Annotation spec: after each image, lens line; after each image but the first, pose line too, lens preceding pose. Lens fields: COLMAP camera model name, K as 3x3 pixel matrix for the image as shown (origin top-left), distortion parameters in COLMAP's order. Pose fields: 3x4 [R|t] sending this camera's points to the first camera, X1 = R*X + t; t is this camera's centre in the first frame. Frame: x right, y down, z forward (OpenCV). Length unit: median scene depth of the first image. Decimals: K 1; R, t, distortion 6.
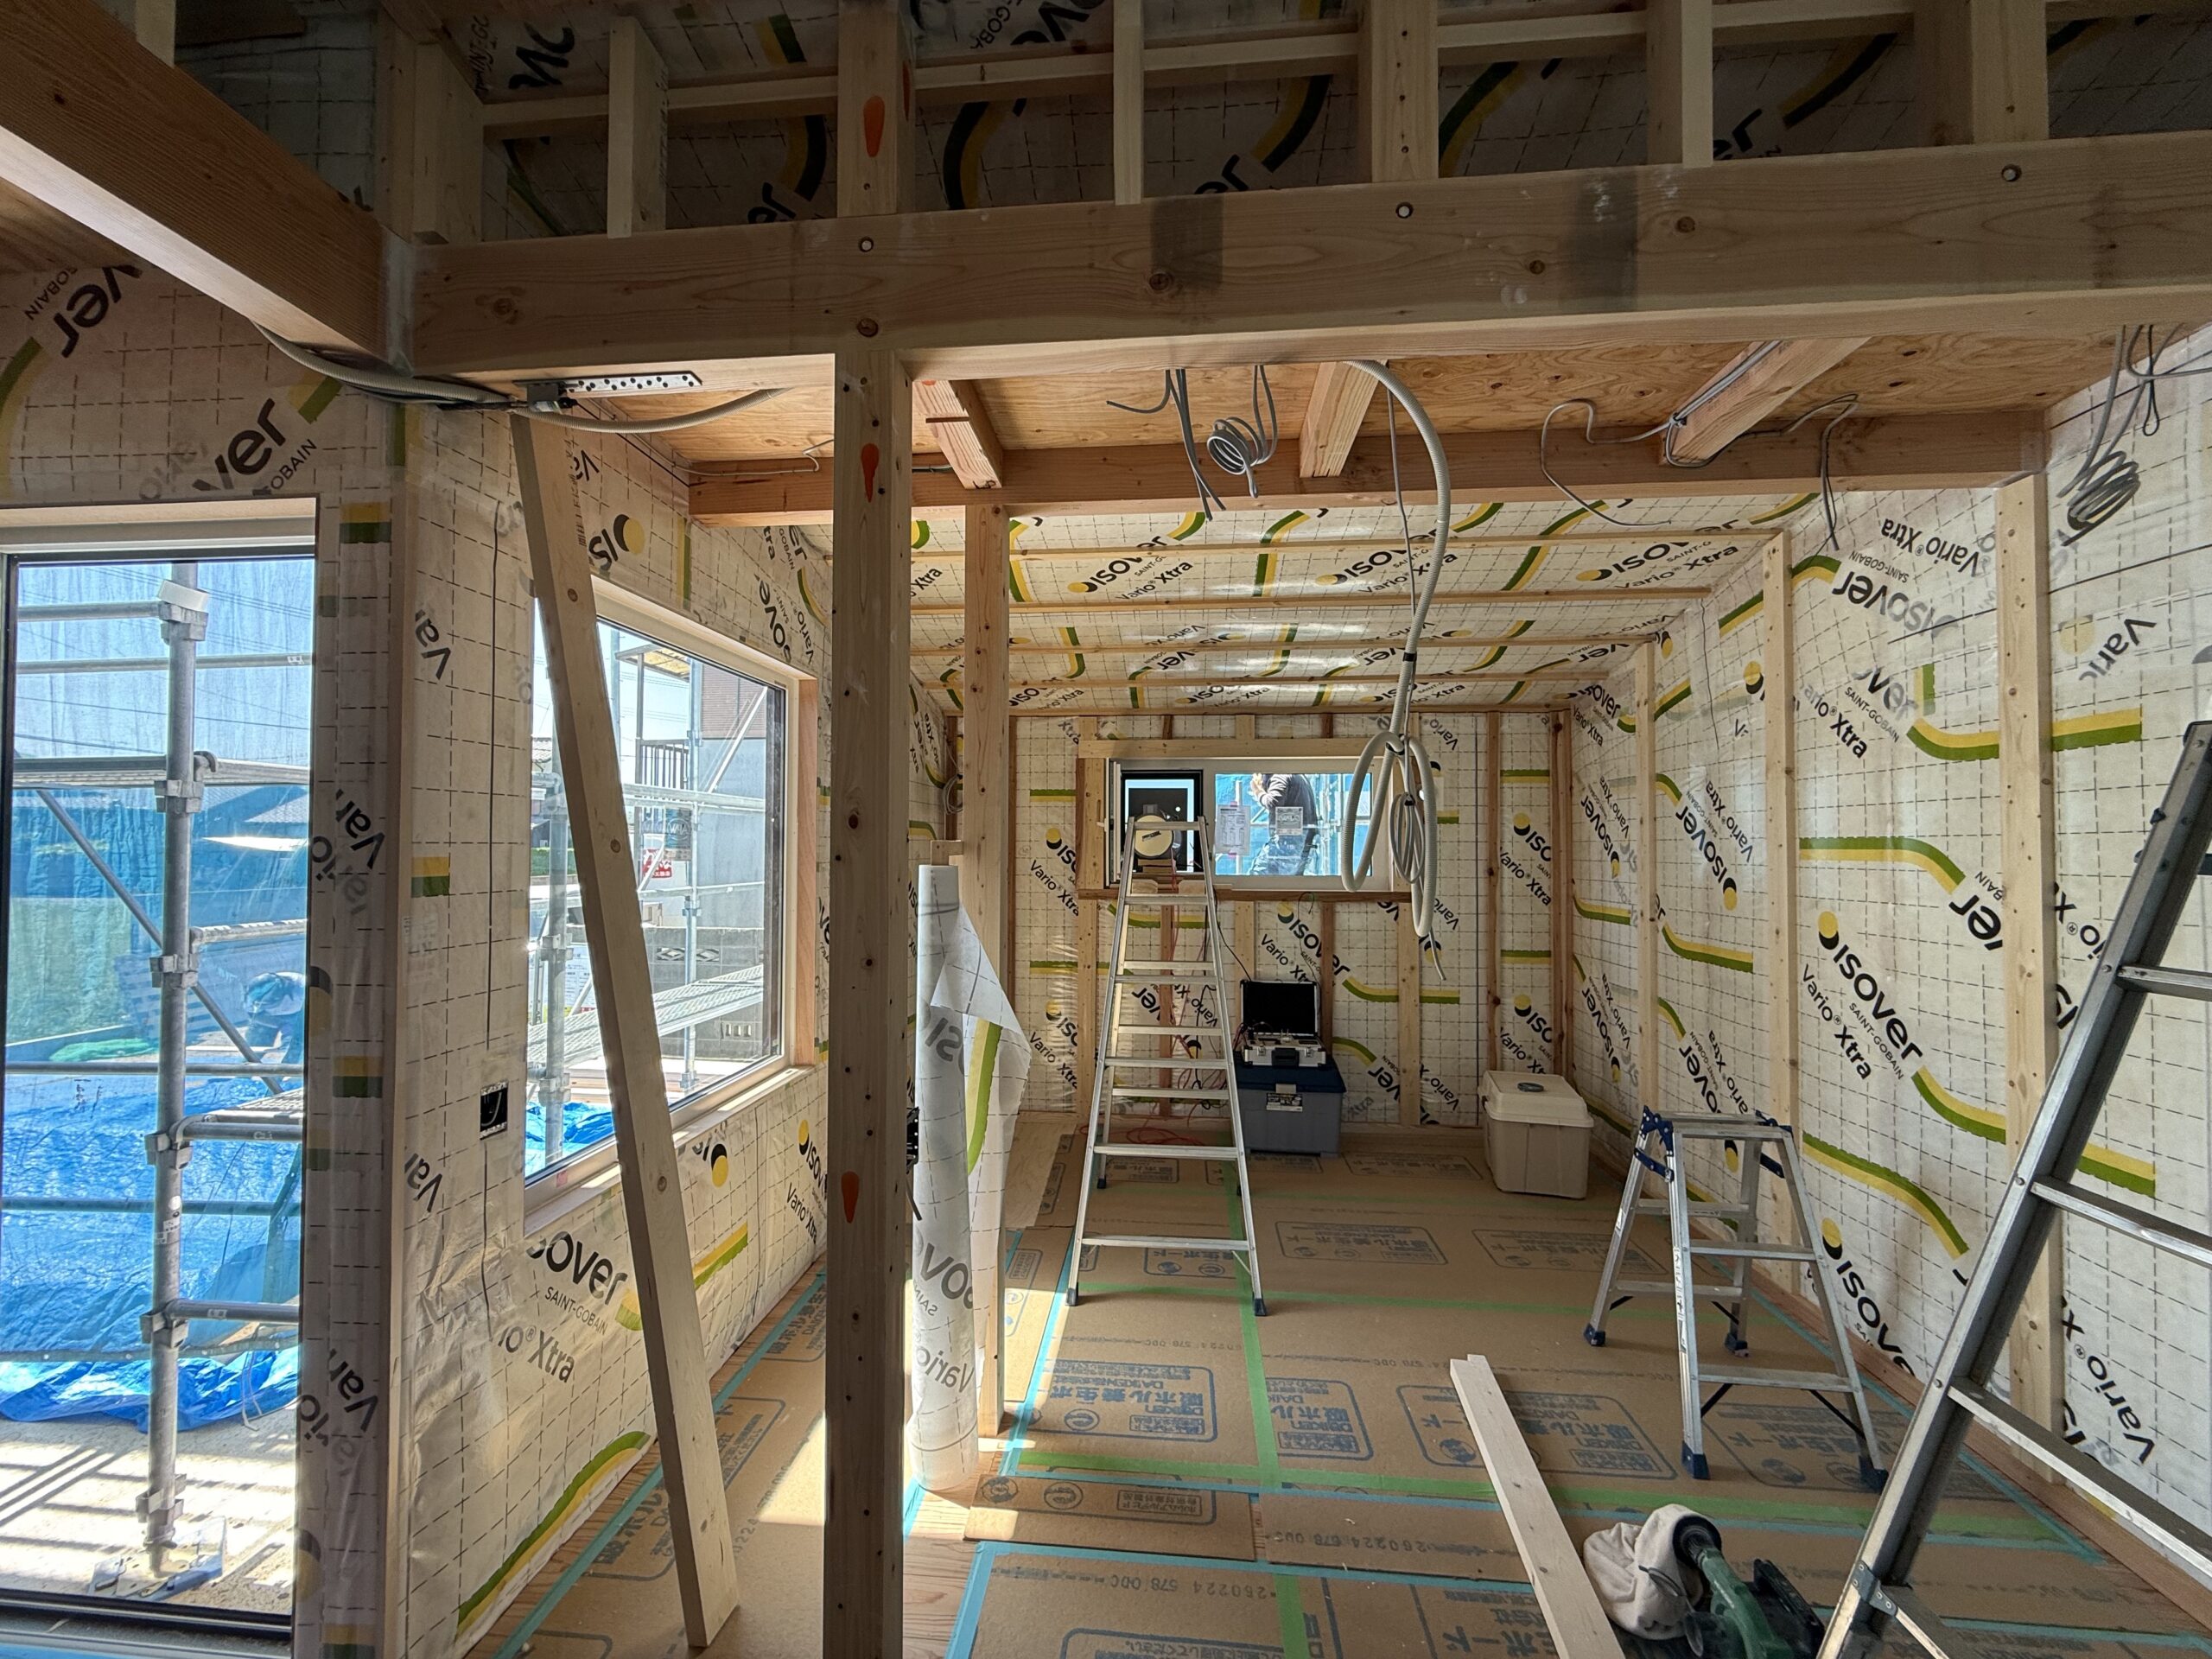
lens RADIAL K [[882.2, 0, 1095.9], [0, 882.2, 826.6], [0, 0, 1]] dist [-0.004601, 0.002293]
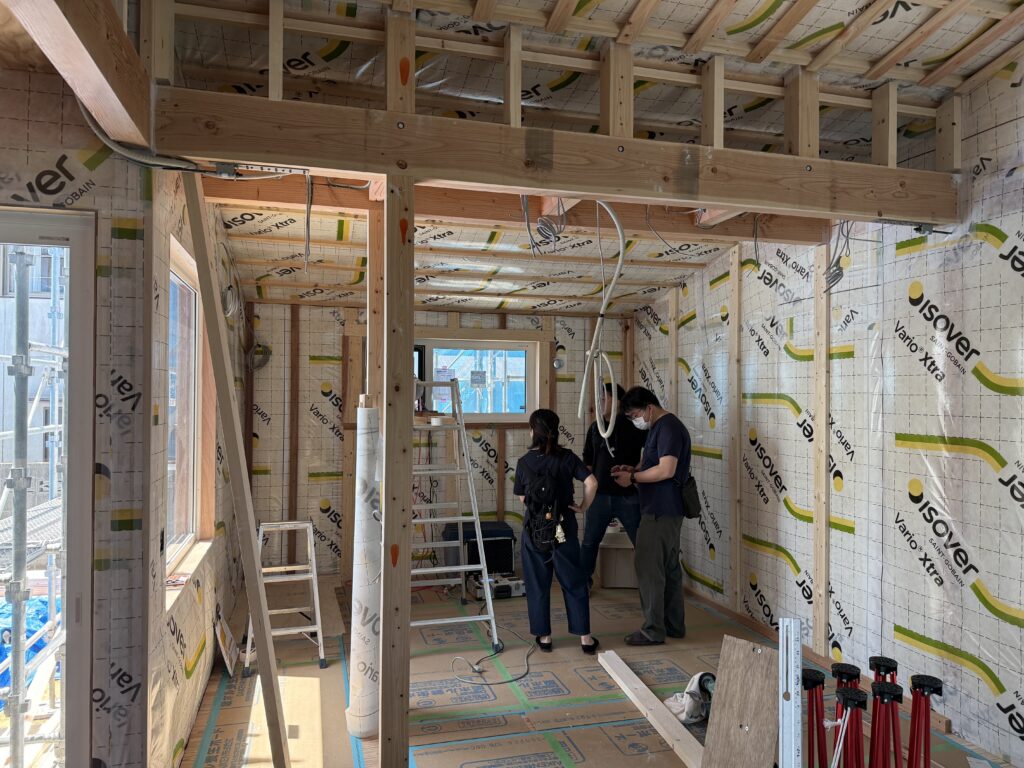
lens RADIAL K [[720.6, 0, 501.9], [0, 720.6, 381.5], [0, 0, 1]] dist [0.062335, -0.091116]
pose [[0.936251, 0.008722, 0.351223, -0.396233], [-0.011984, 0.999903, 0.007115, -0.023407], [-0.351127, -0.010871, 0.936265, -0.478064]]
